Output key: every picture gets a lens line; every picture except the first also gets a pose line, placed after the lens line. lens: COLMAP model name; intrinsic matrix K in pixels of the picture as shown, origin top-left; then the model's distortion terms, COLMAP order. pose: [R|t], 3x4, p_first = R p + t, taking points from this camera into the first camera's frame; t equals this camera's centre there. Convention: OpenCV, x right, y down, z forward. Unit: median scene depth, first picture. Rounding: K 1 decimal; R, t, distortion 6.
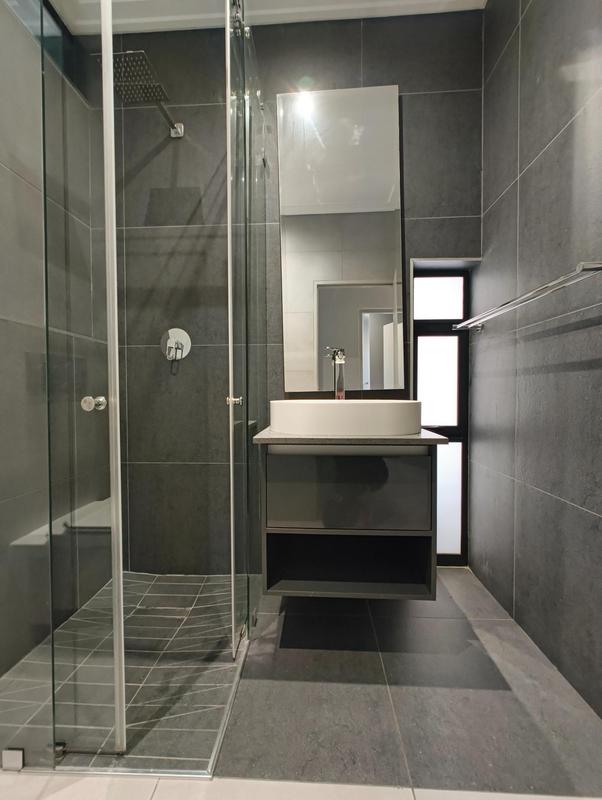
lens RADIAL K [[332.0, 0, 300.5], [0, 332.0, 400.7], [0, 0, 1]] dist [0.001239, 0.000696]
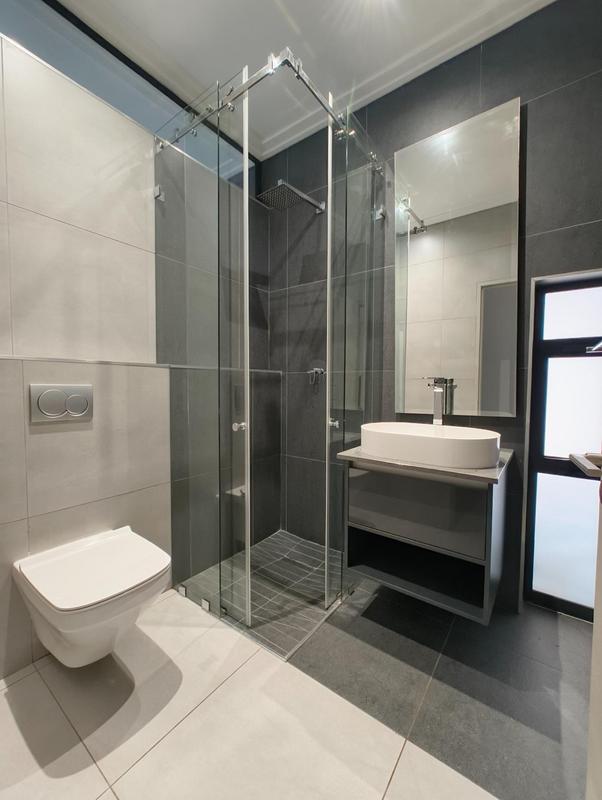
lens RADIAL K [[332.0, 0, 300.5], [0, 332.0, 400.7], [0, 0, 1]] dist [0.001239, 0.000696]
pose [[0.830590, 0.035297, -0.555765, 0.447855], [-0.019050, 0.999206, 0.034990, -0.141183], [0.556558, -0.018475, 0.830603, -0.199918]]
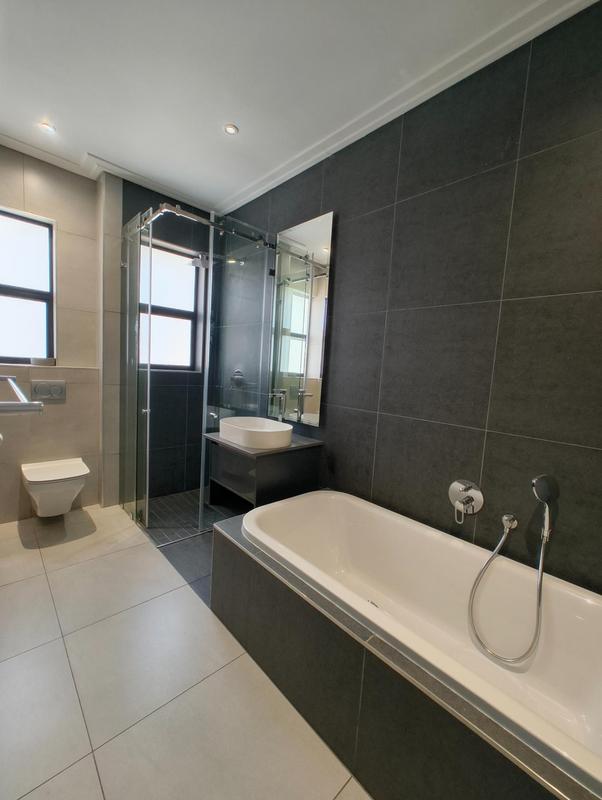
lens RADIAL K [[326.7, 0, 297.8], [0, 326.7, 423.0], [0, 0, 1]] dist [-0.001516, 0.000169]
pose [[0.707012, 0.170337, -0.686381, 1.698178], [-0.112438, 0.985289, 0.128698, -0.301144], [0.698206, -0.013816, 0.715764, -0.104764]]
